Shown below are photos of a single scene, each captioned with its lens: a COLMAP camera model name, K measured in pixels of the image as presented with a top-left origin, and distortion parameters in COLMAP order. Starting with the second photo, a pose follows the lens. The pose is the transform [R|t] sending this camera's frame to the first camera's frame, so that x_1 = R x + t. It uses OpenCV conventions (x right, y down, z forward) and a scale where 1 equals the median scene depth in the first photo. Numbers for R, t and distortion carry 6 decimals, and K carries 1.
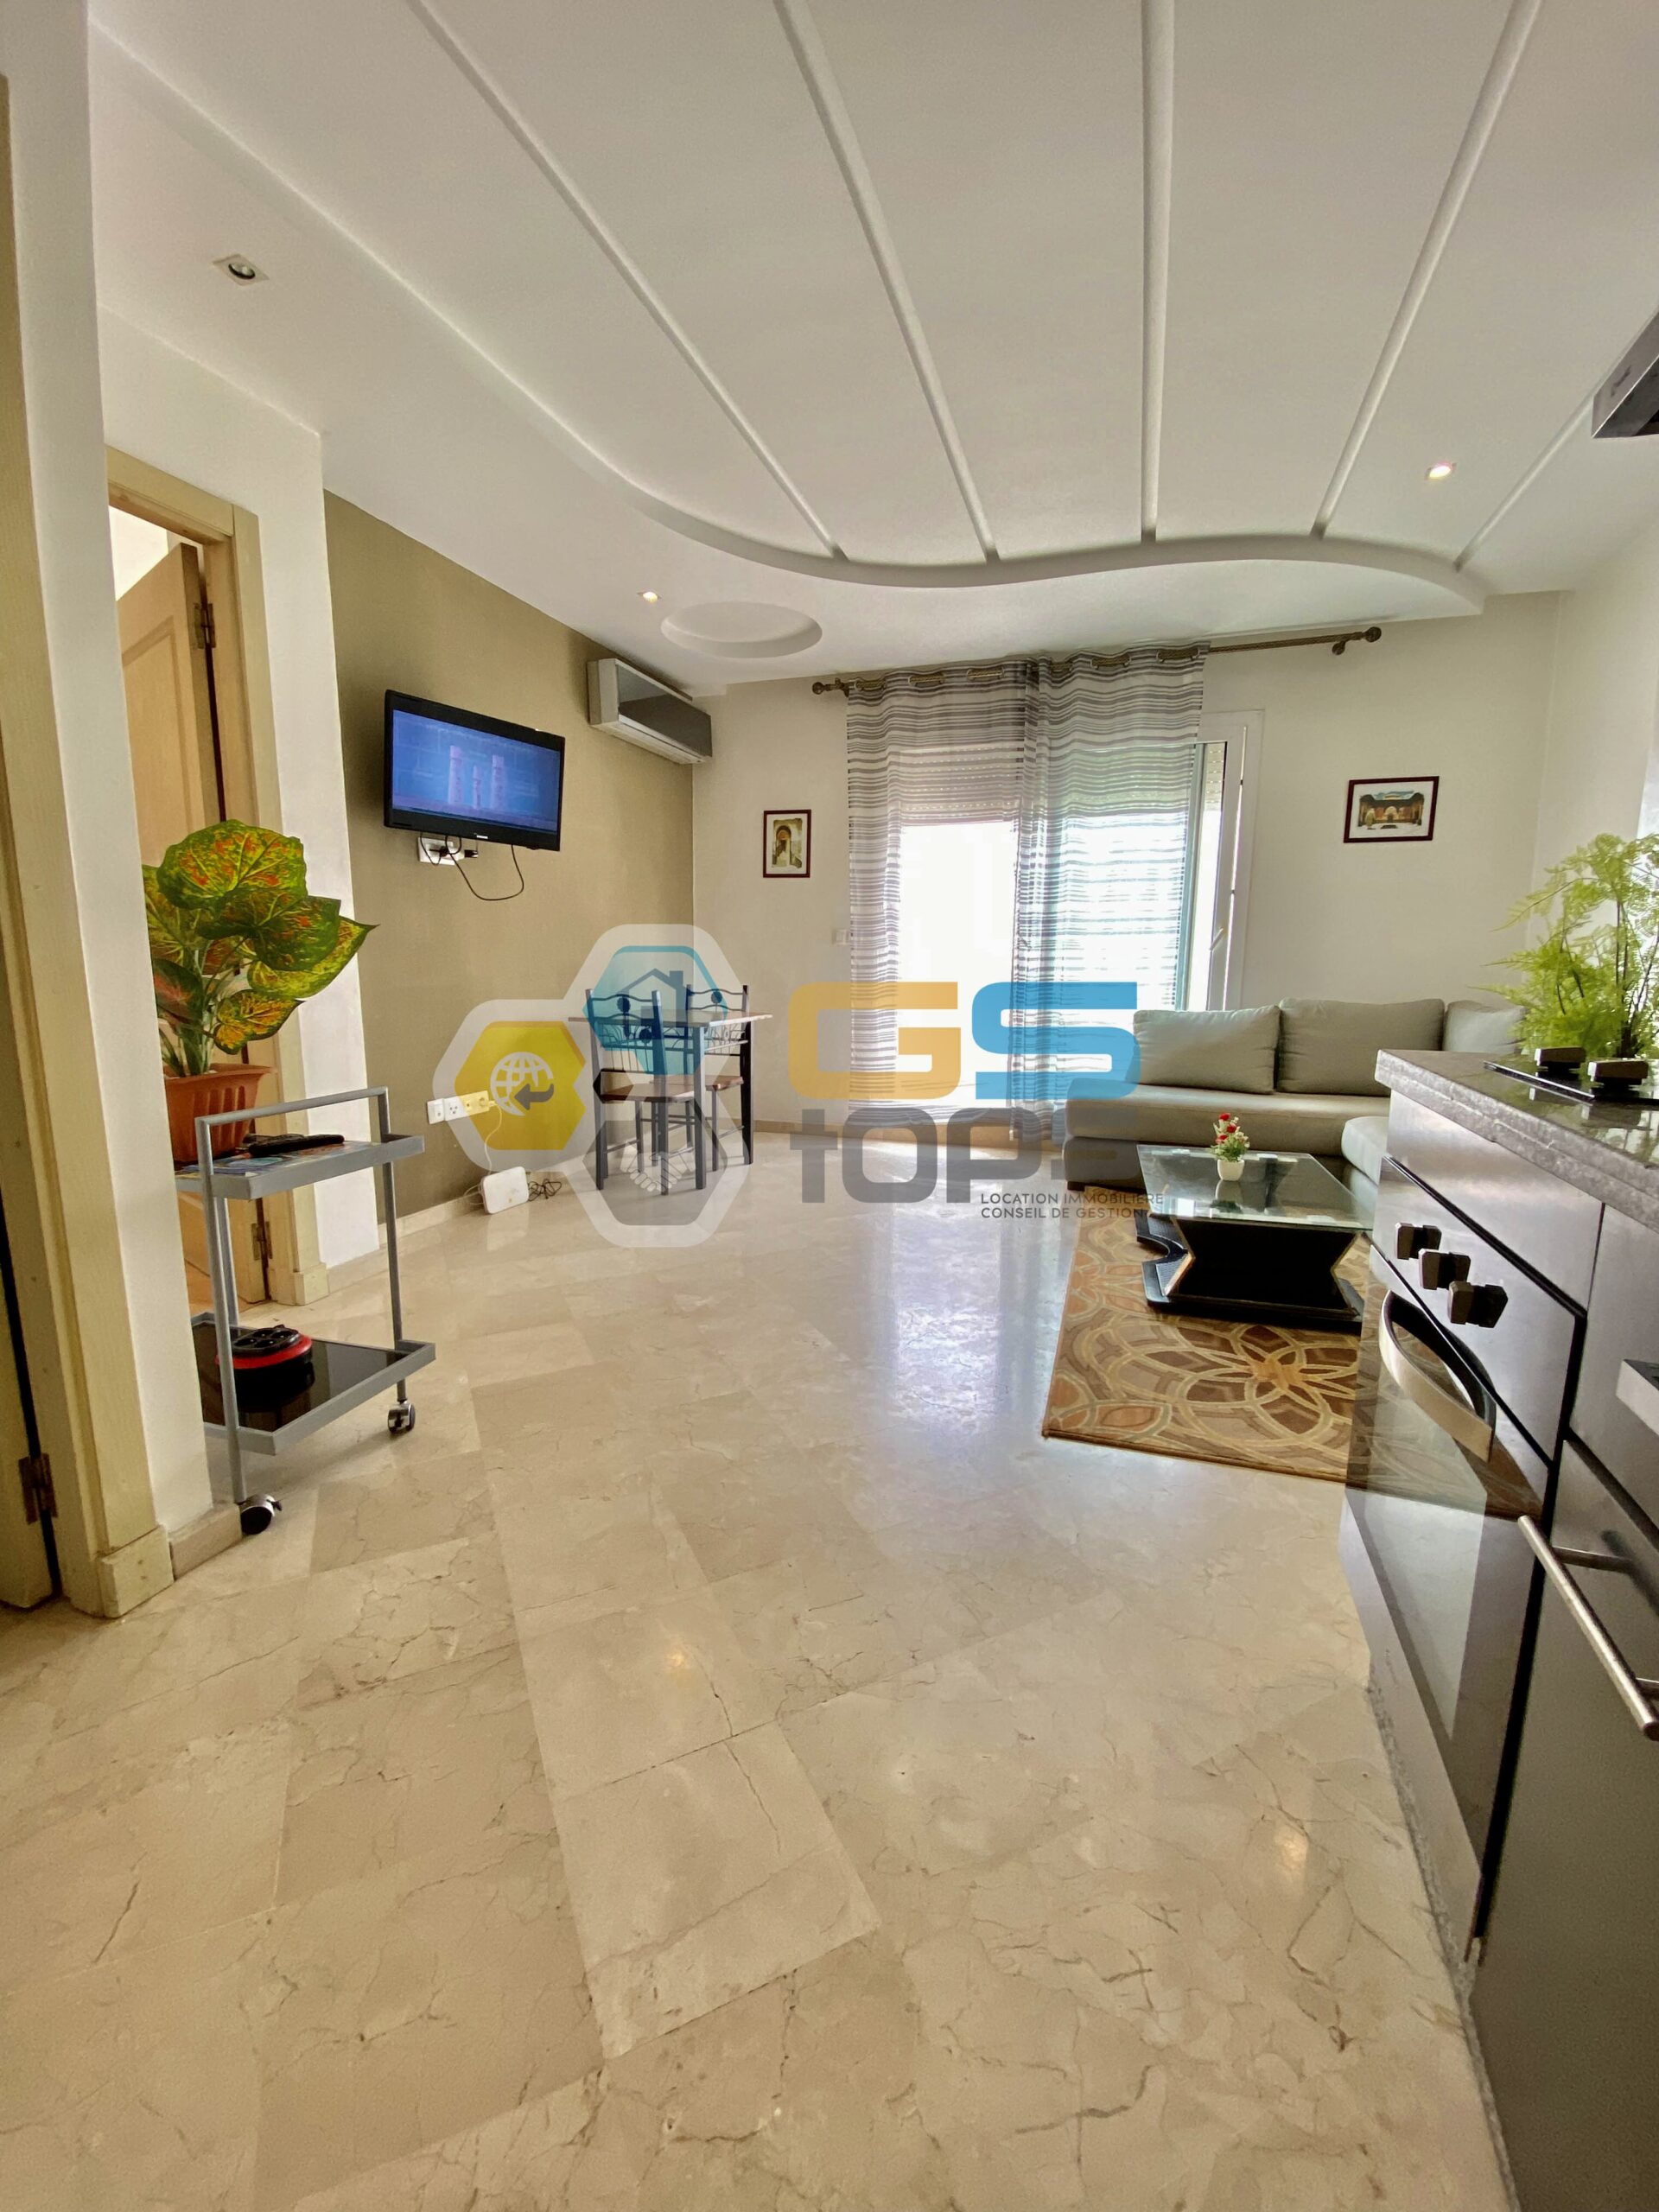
lens RADIAL K [[894.0, 0, 823.7], [0, 894.0, 1101.4], [0, 0, 1]] dist [0.016024, -0.017545]
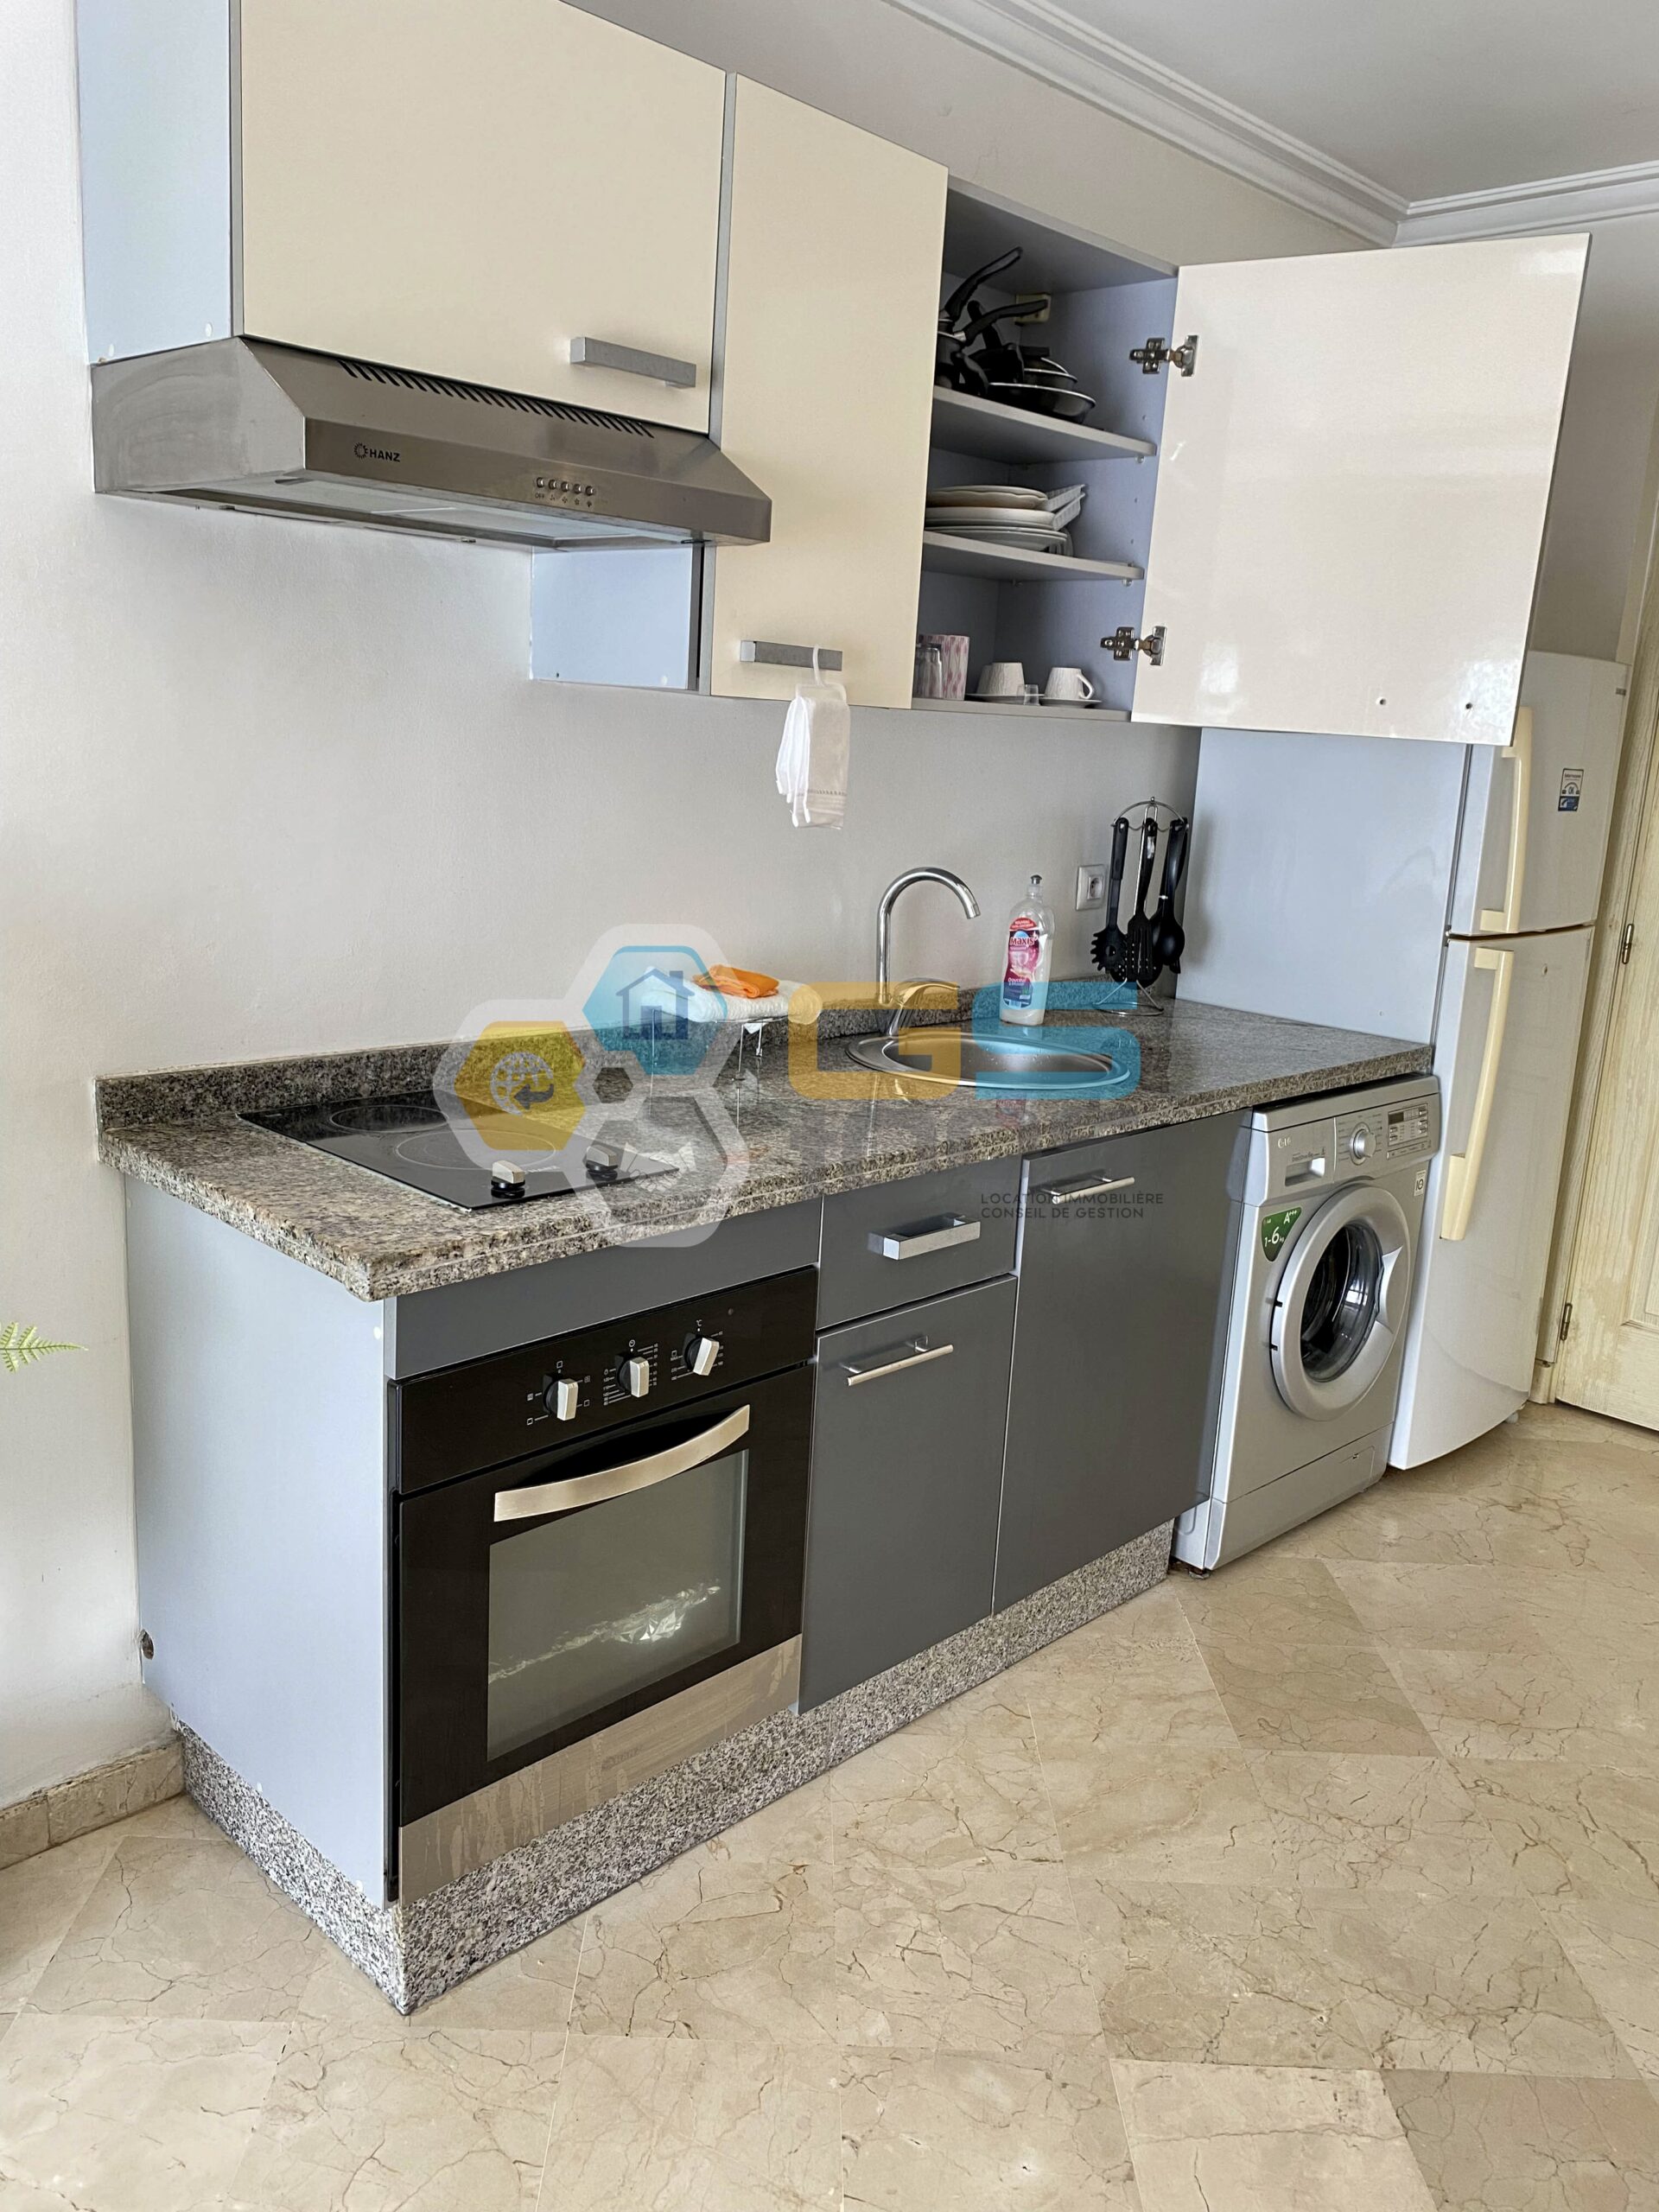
lens RADIAL K [[1689.3, 0, 812.2], [0, 1689.3, 1083.2], [0, 0, 1]] dist [0.021537, -0.027709]
pose [[-0.903851, -0.140985, 0.403950, -0.107417], [0.010893, 0.936259, 0.351142, -0.343817], [-0.427708, 0.321781, -0.844703, 1.026909]]
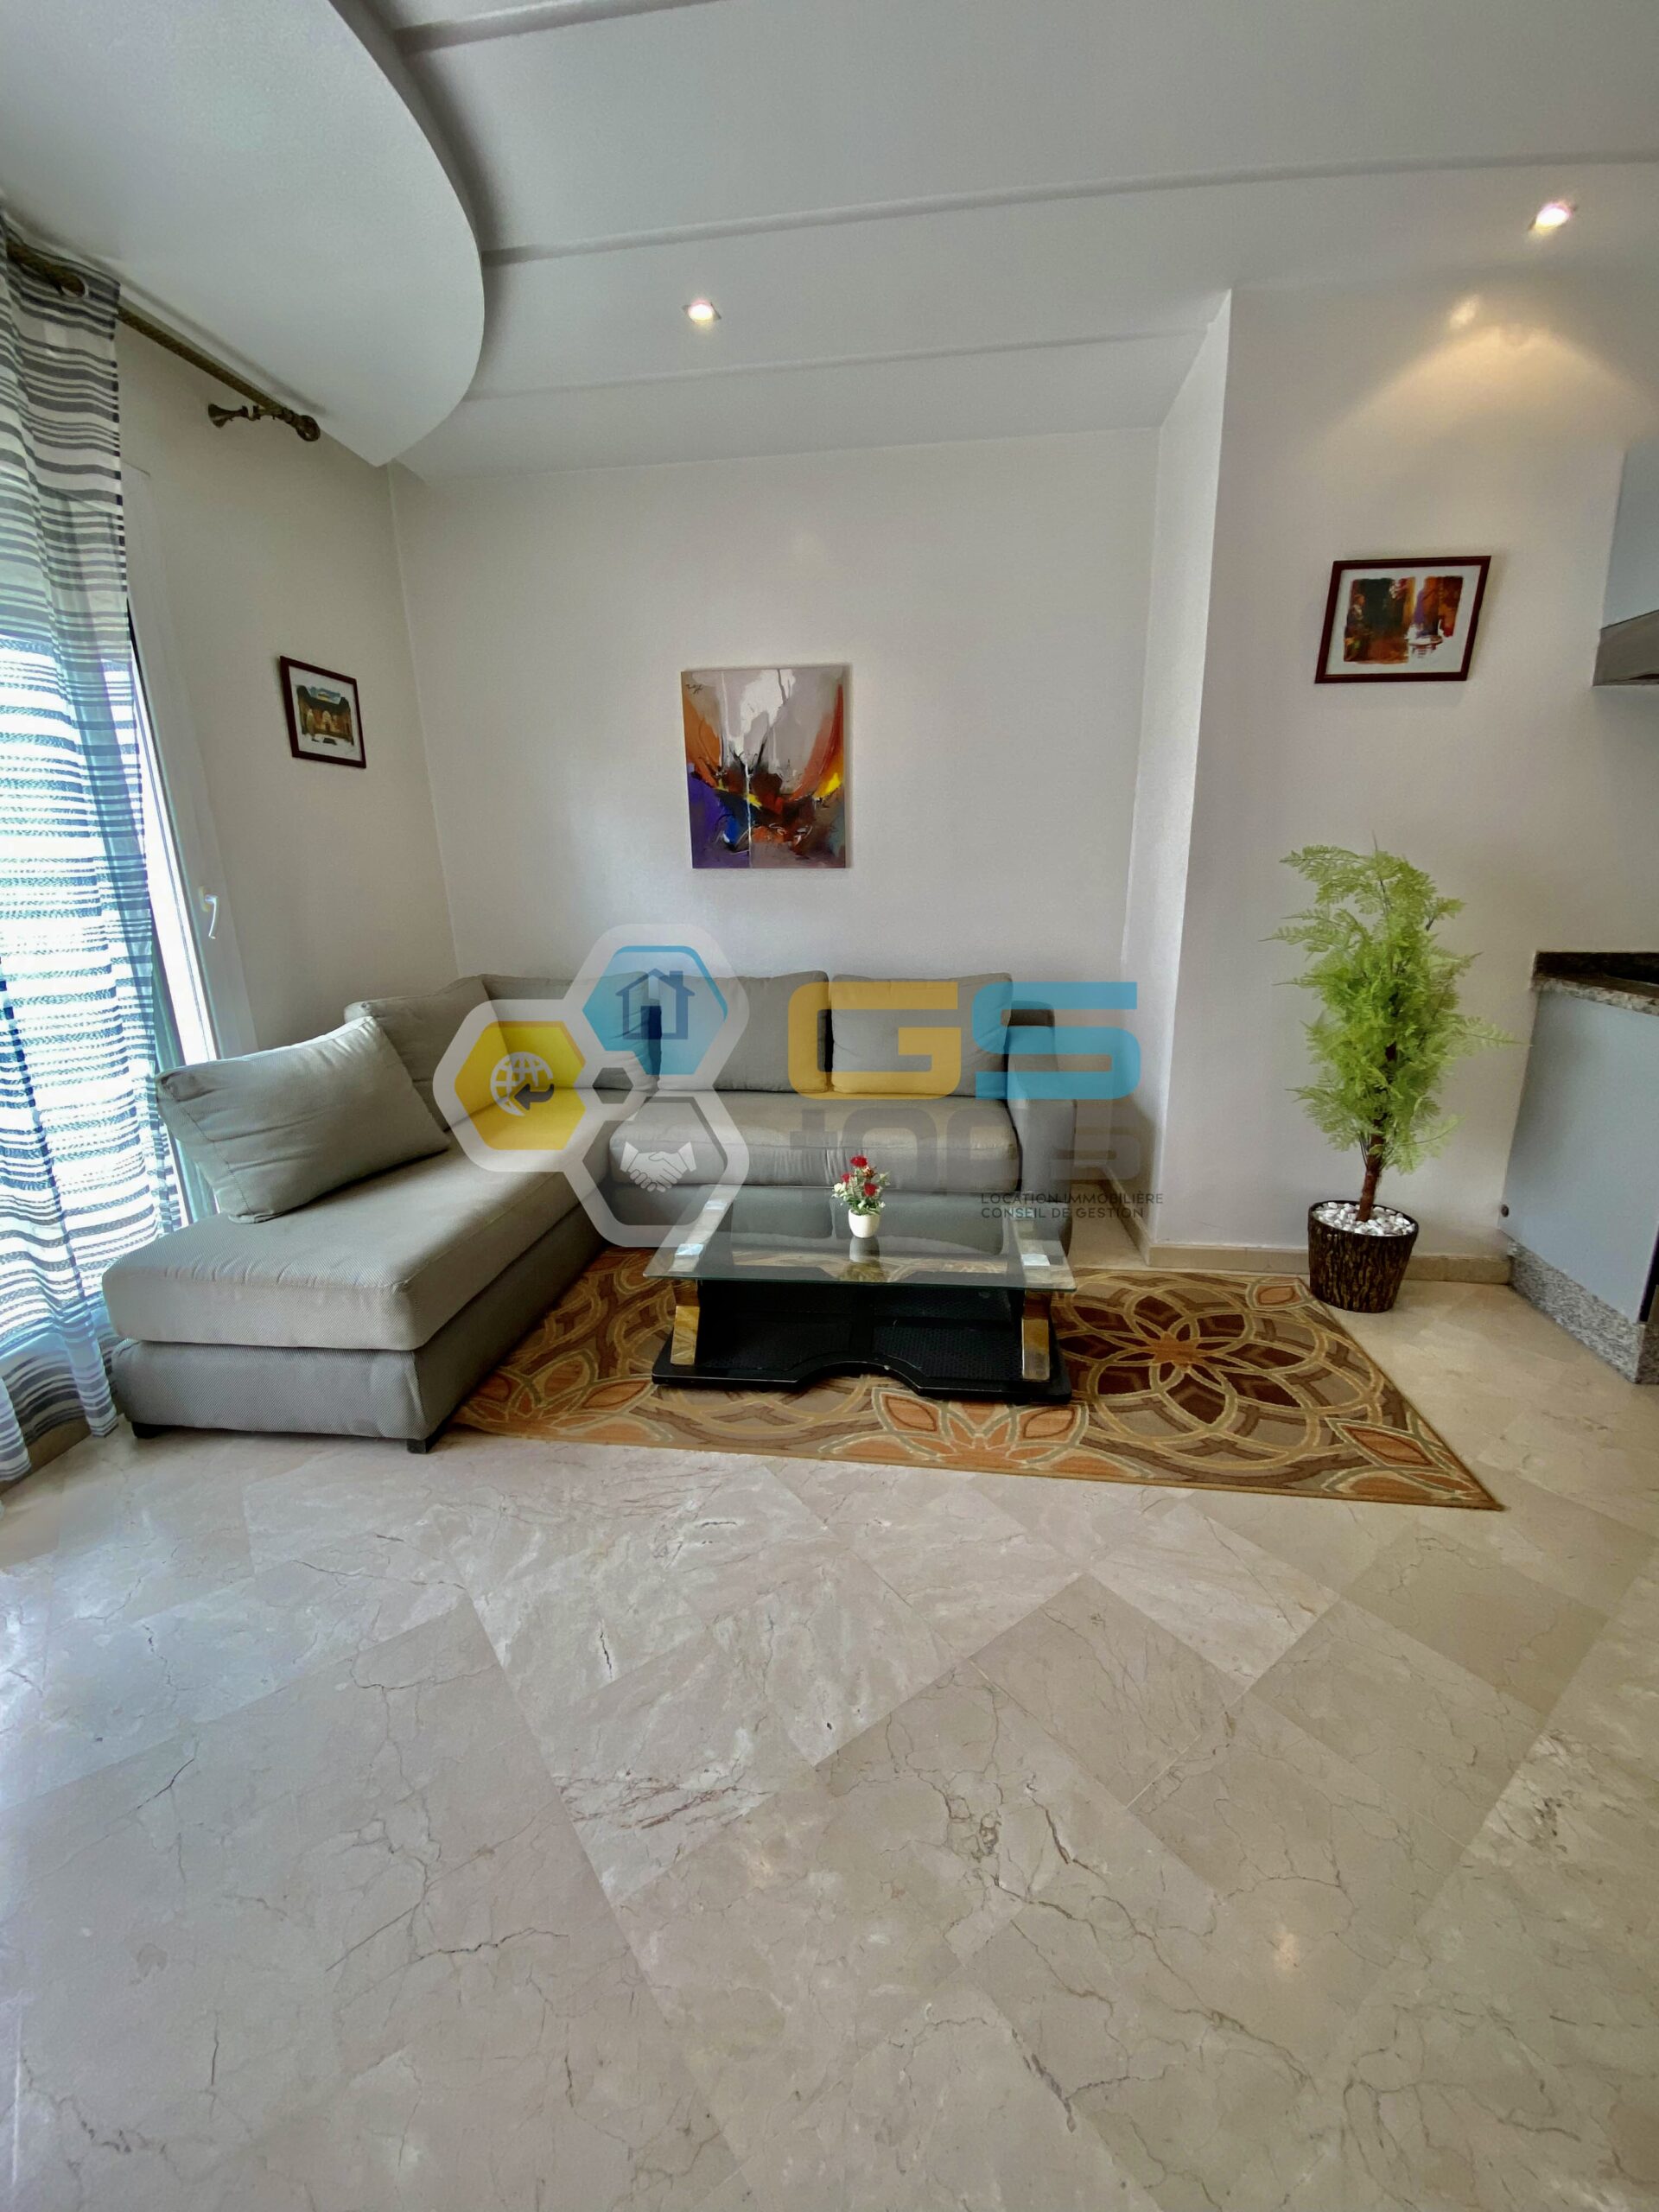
lens RADIAL K [[894.0, 0, 823.6], [0, 894.0, 1106.4], [0, 0, 1]] dist [0.016024, -0.017545]
pose [[-0.183136, -0.253796, 0.949762, -0.317799], [0.172436, 0.942831, 0.285194, -0.317097], [-0.967847, 0.216002, -0.128903, 1.438197]]
